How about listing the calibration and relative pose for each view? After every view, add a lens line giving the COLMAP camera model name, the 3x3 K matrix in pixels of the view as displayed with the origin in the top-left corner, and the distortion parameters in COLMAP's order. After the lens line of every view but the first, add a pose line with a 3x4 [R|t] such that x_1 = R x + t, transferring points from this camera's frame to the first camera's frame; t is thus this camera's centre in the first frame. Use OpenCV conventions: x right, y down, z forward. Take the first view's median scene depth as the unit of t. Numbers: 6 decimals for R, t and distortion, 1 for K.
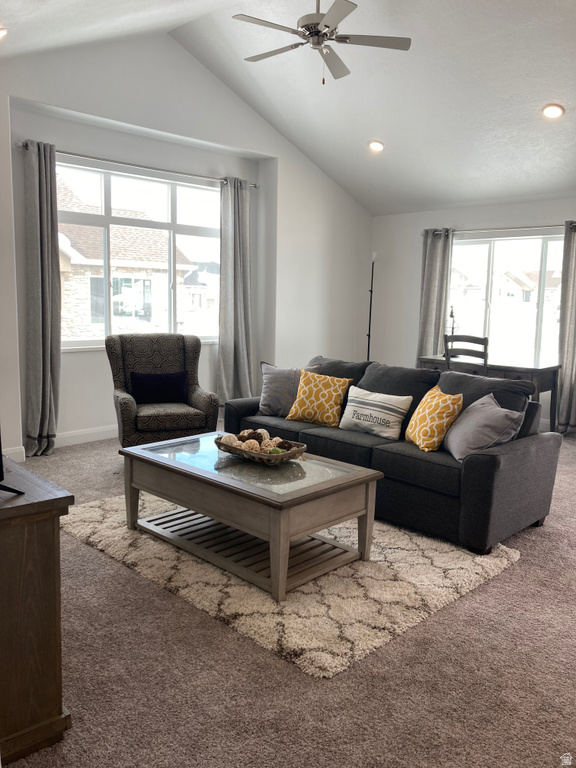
lens RADIAL K [[627.9, 0, 287.9], [0, 627.9, 389.5], [0, 0, 1]] dist [0.012732, 0.009465]
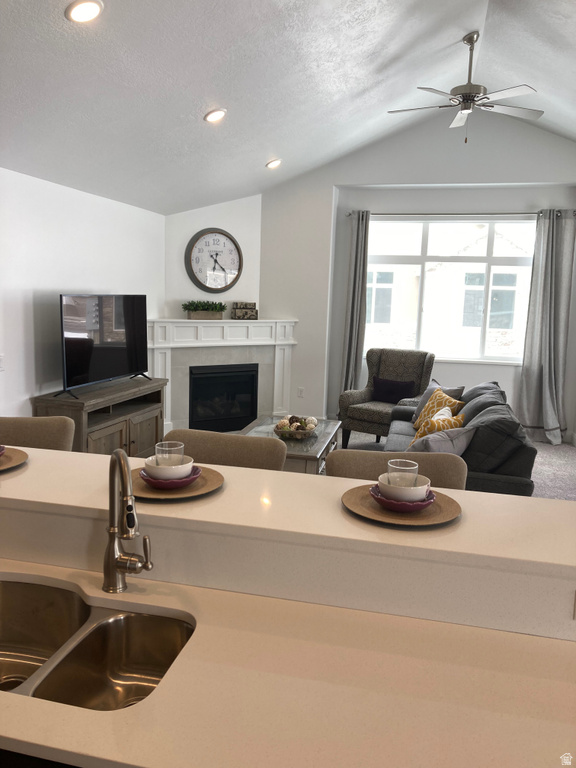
lens RADIAL K [[627.9, 0, 288.3], [0, 627.9, 379.8], [0, 0, 1]] dist [0.012732, 0.009465]
pose [[0.541022, 0.113412, -0.833326, 0.649253], [-0.143801, 0.988748, 0.041204, -0.041947], [0.828623, 0.097541, 0.551243, 0.101780]]
